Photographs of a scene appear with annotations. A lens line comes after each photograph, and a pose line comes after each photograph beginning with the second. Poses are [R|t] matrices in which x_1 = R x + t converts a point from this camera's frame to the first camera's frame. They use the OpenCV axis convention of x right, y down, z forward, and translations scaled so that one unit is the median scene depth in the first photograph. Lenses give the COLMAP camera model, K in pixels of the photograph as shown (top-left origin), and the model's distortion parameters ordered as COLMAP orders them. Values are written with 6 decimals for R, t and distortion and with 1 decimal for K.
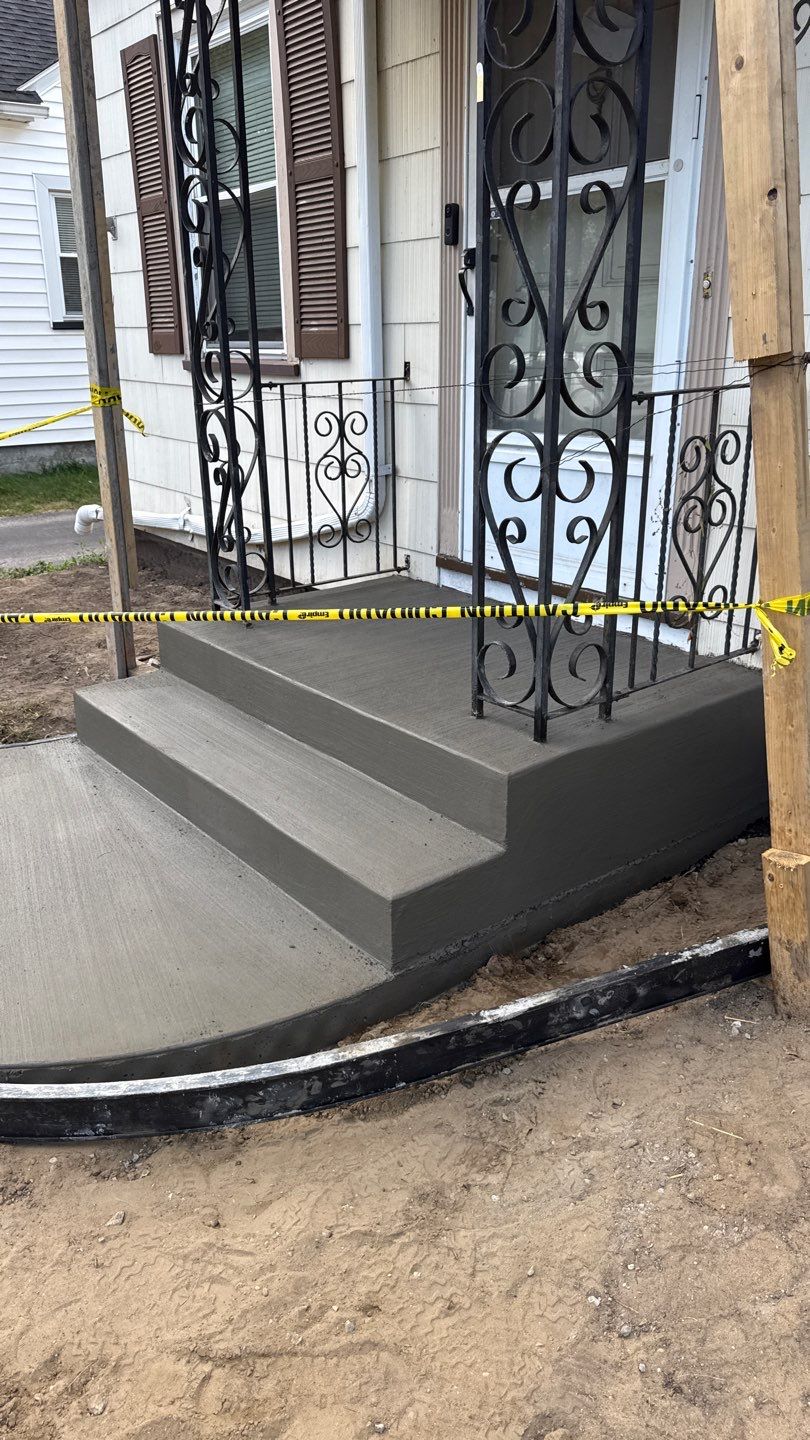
lens RADIAL K [[1000.4, 0, 405.0], [0, 1000.4, 720.0], [0, 0, 1]] dist [0.162302, -0.315897]
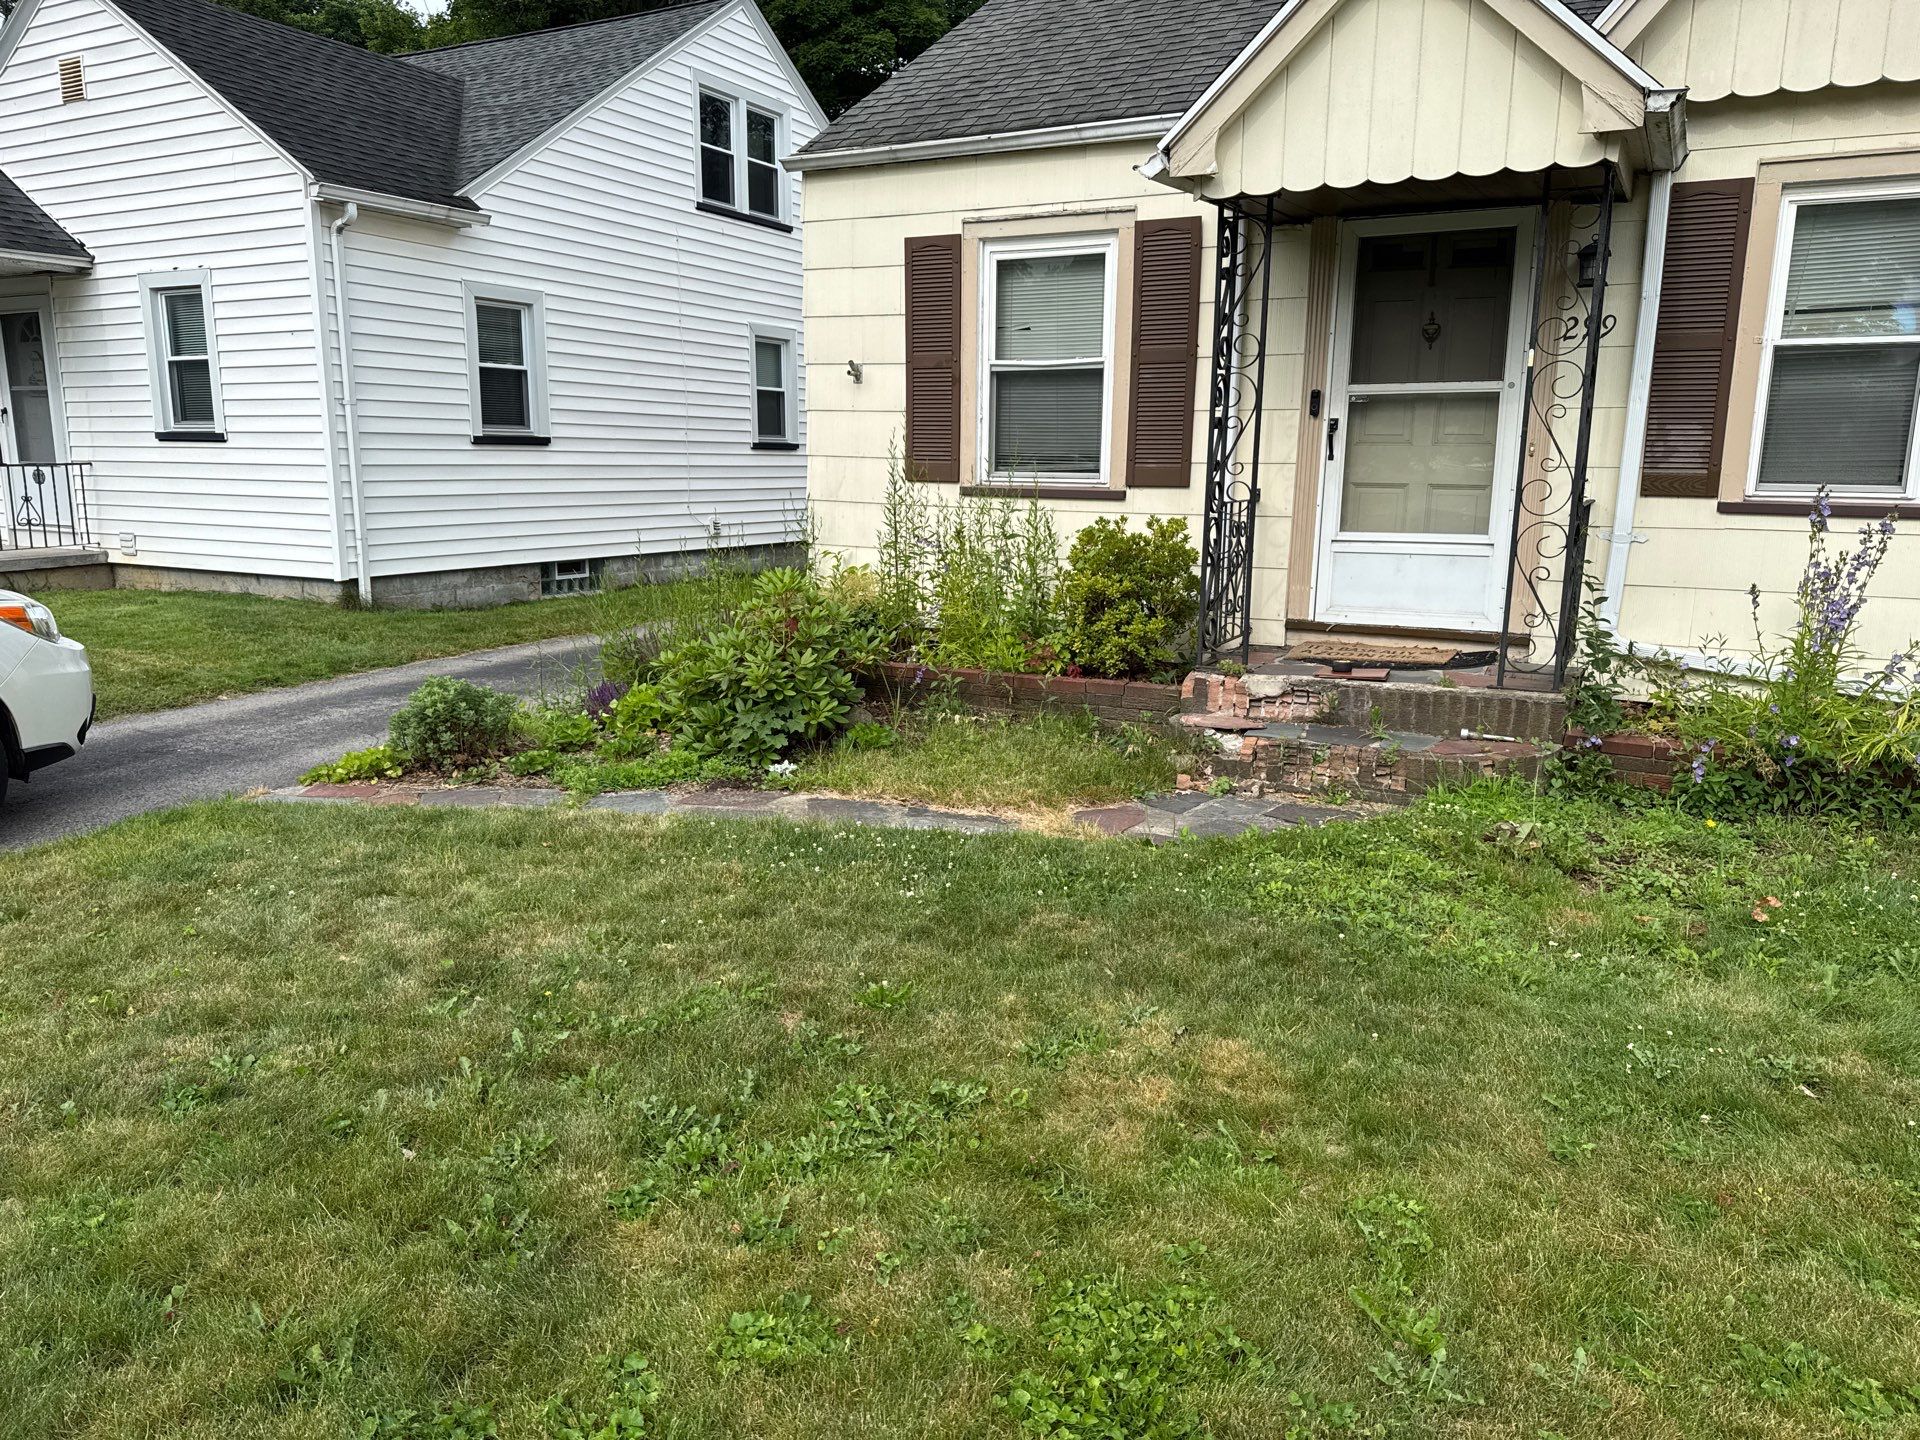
lens RADIAL K [[1329.3, 0, 971.6], [0, 1329.3, 706.8], [0, 0, 1]] dist [0.092801, -0.133396]
pose [[0.915669, -0.051932, 0.398564, -1.762267], [0.120619, 0.981417, -0.149235, 0.281116], [-0.383408, 0.184724, 0.904918, -0.759187]]
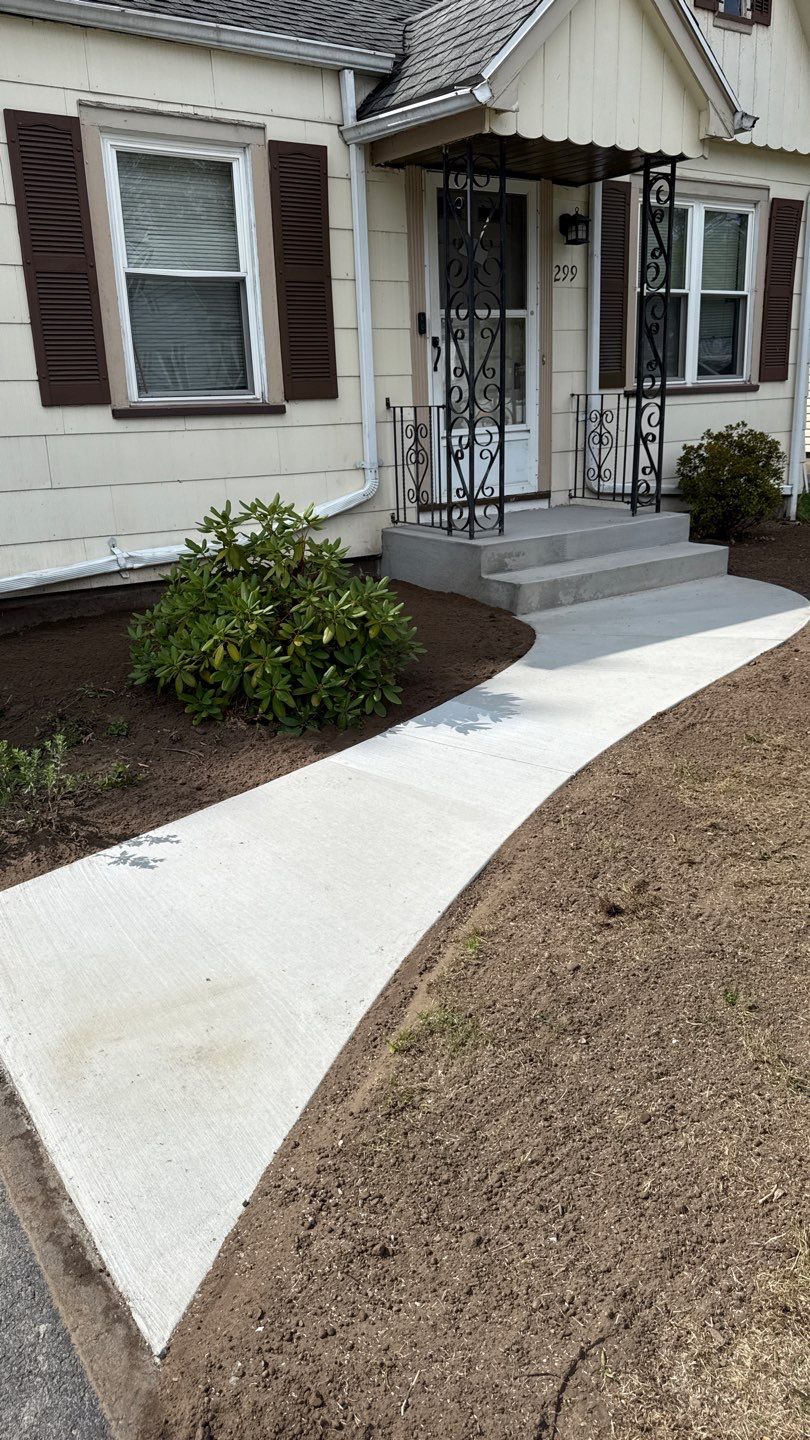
lens RADIAL K [[1009.6, 0, 388.8], [0, 1009.6, 715.3], [0, 0, 1]] dist [0.091905, -0.165008]
pose [[0.079936, -0.287708, 0.954376, -2.768726], [0.386001, 0.891674, 0.236475, -0.434360], [-0.919028, 0.349487, 0.182333, 1.358497]]
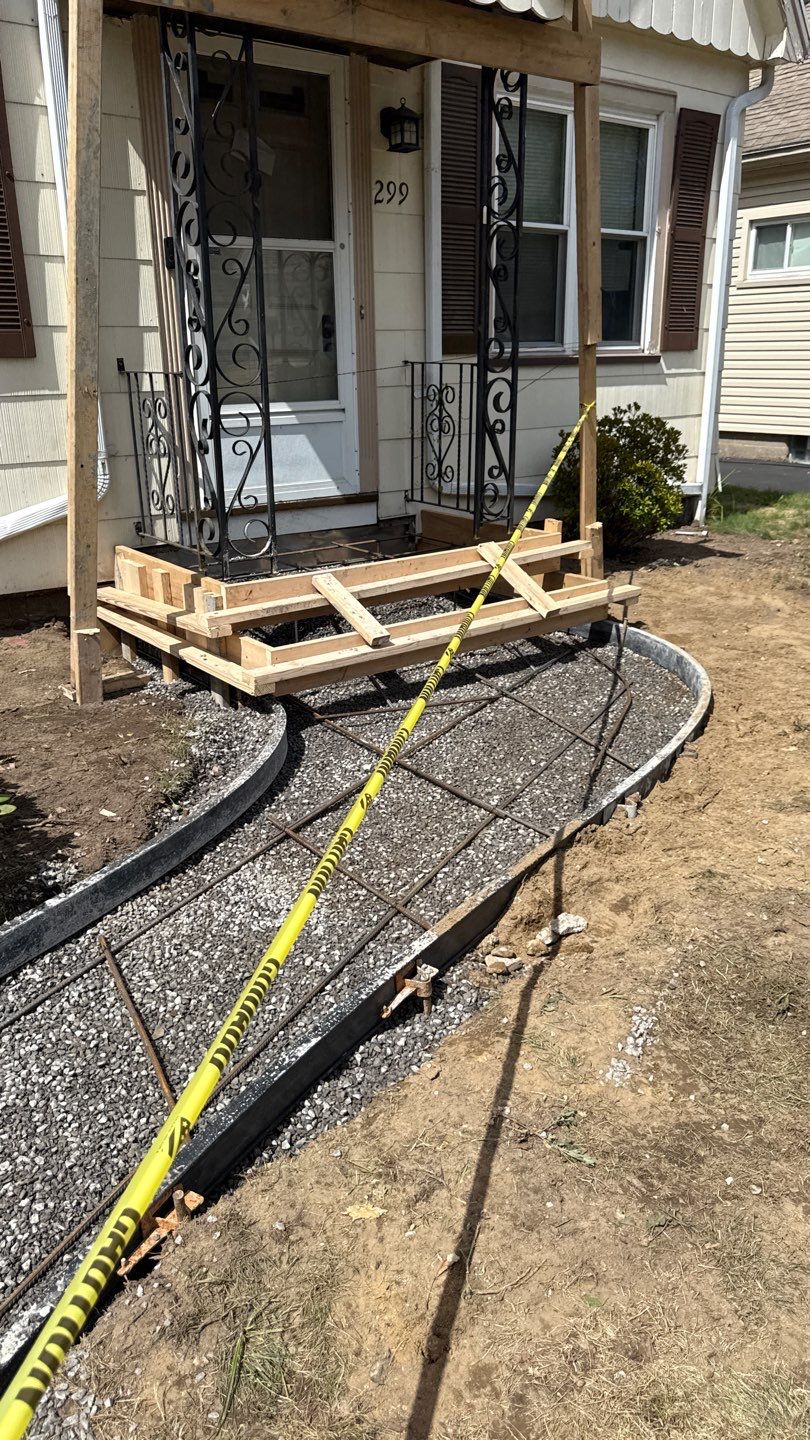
lens RADIAL K [[1022.8, 0, 394.0], [0, 1022.8, 721.7], [0, 0, 1]] dist [0.037942, -0.053240]
pose [[0.019597, -0.326368, 0.945040, -1.965899], [0.362614, 0.883183, 0.297486, -0.340913], [-0.931733, 0.336855, 0.135653, 1.063382]]
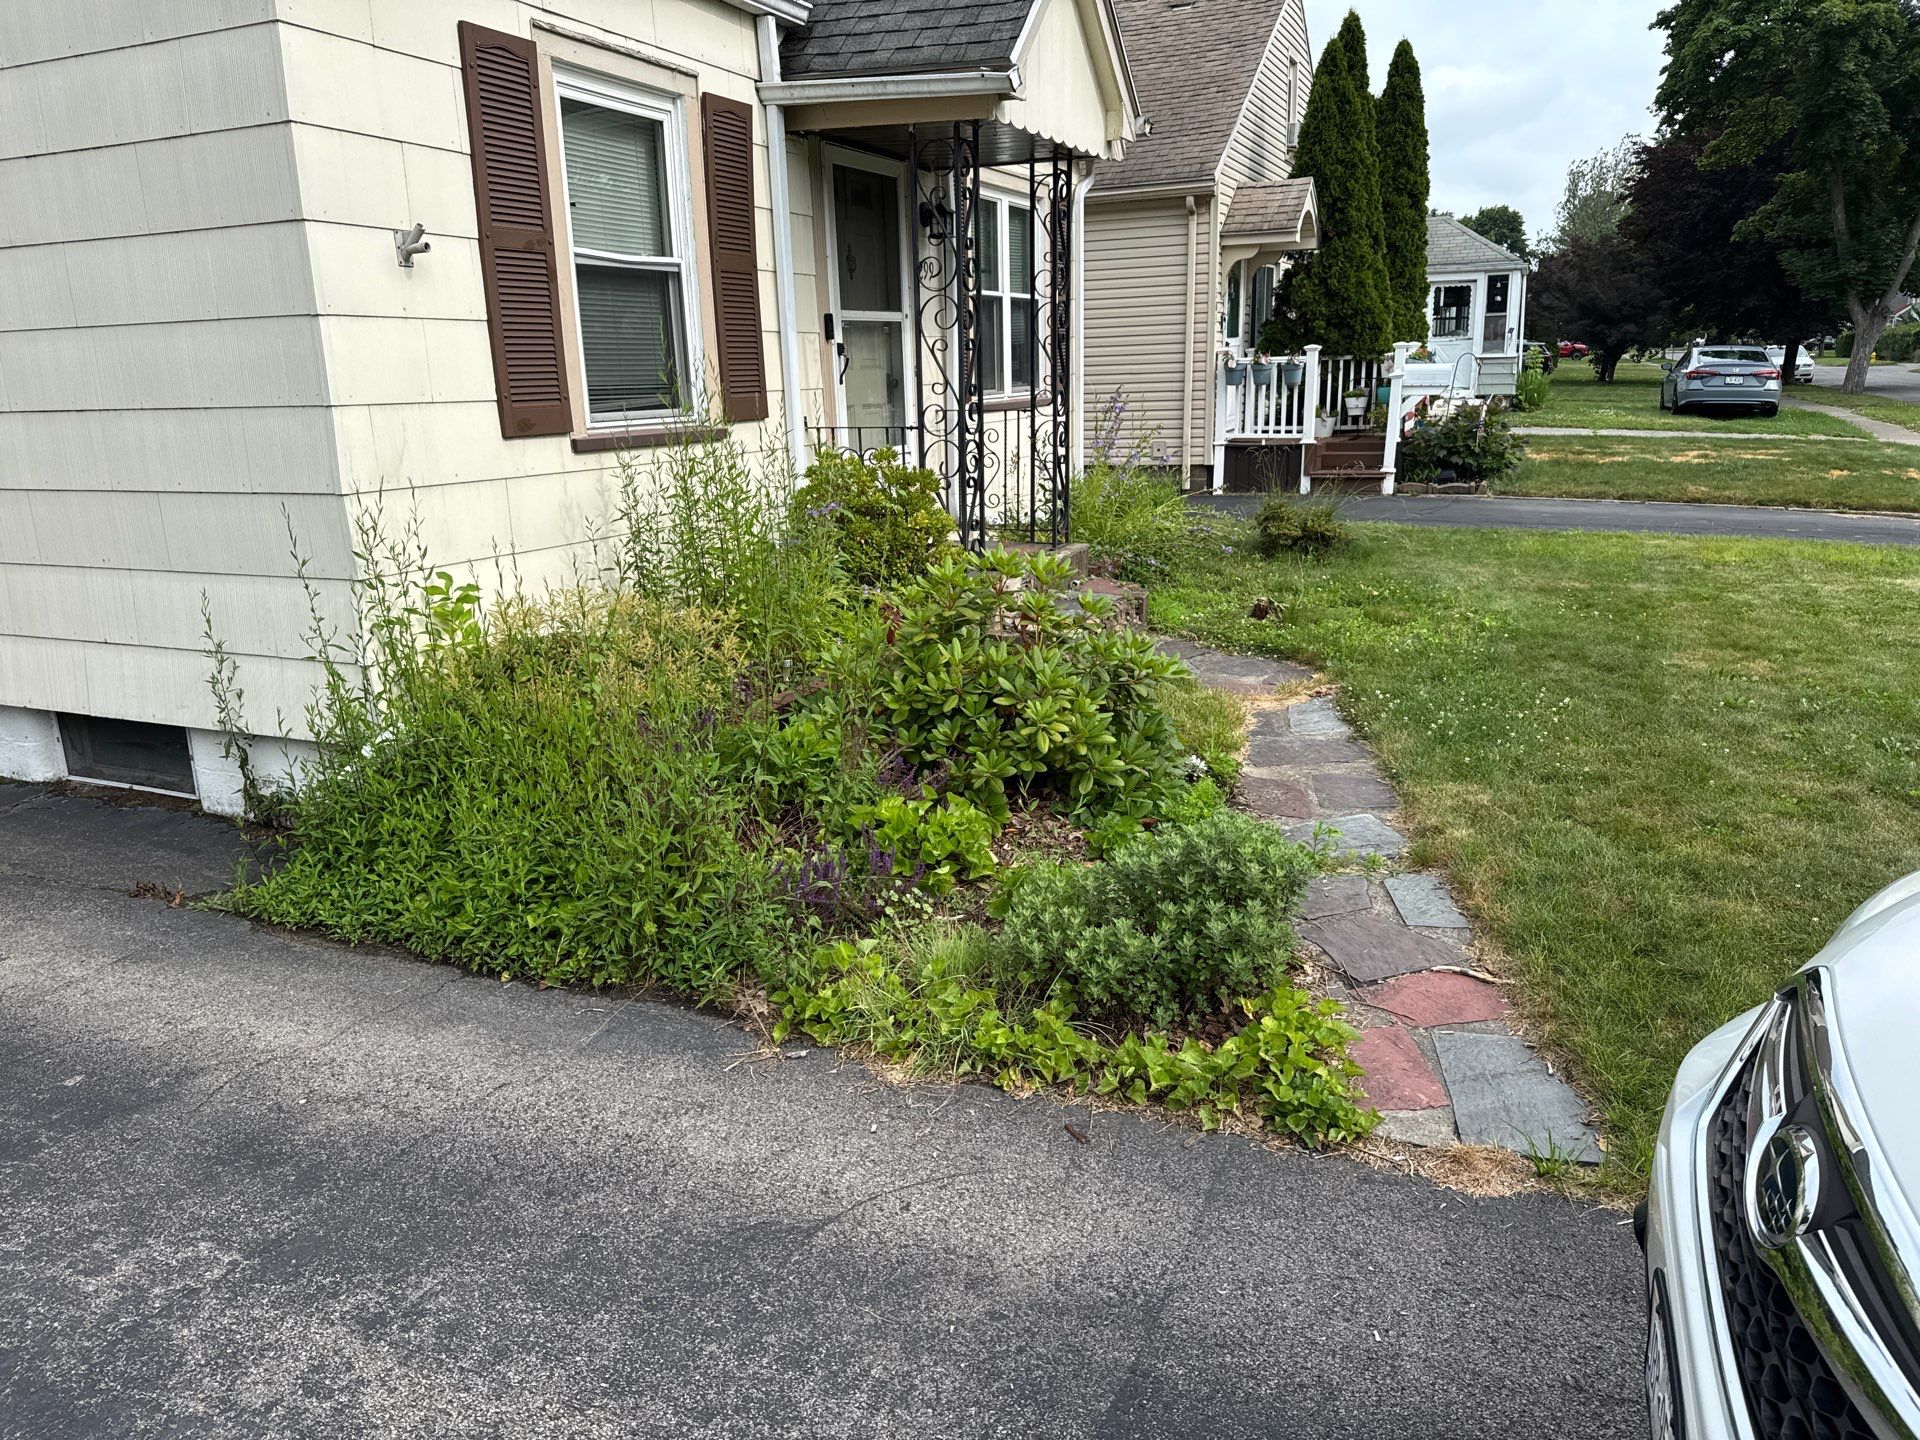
lens RADIAL K [[1323.1, 0, 960.0], [0, 1323.1, 720.0], [0, 0, 1]] dist [0.159605, -0.351888]
pose [[-0.459929, -0.199501, 0.865254, -2.676248], [0.347150, 0.856480, 0.382007, -0.956732], [-0.817283, 0.476069, -0.324663, 2.497231]]
